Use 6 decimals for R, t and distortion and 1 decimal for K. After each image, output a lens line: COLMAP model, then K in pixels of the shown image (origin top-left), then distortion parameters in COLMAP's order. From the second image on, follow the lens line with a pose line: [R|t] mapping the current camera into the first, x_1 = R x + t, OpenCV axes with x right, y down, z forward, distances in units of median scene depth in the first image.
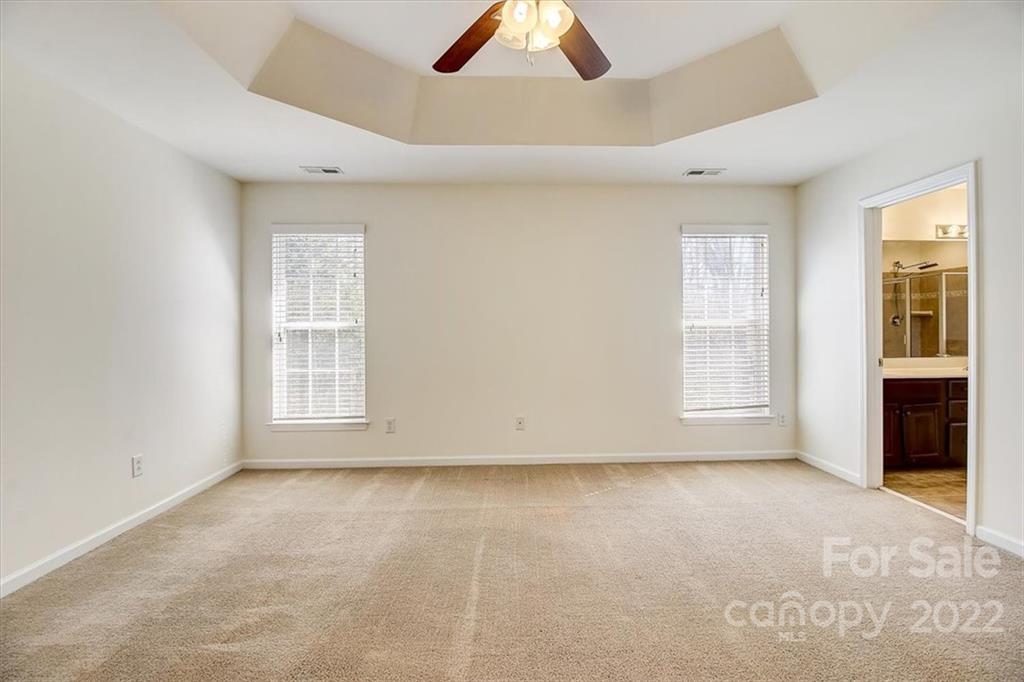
lens RADIAL K [[468.9, 0, 521.5], [0, 468.9, 330.1], [0, 0, 1]] dist [-0.000772, -0.017705]
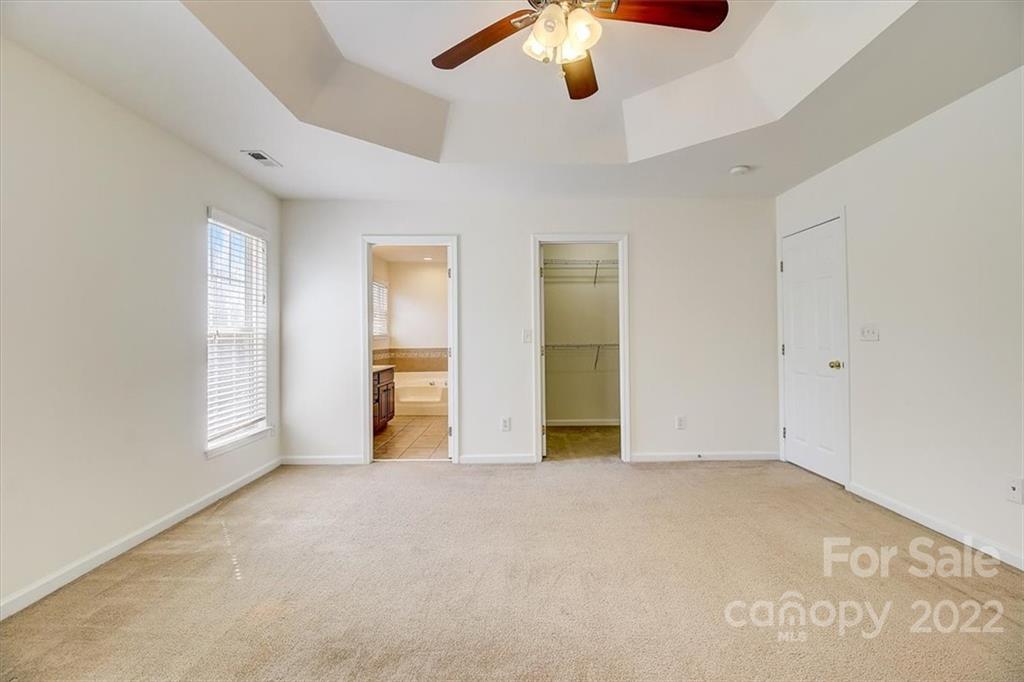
lens RADIAL K [[468.9, 0, 521.5], [0, 468.9, 330.1], [0, 0, 1]] dist [-0.000772, -0.017705]
pose [[0.012861, 0.021868, 0.999678, -0.524150], [0.010352, 0.999704, -0.022002, 0.009834], [-0.999864, 0.010631, 0.012630, 0.557728]]
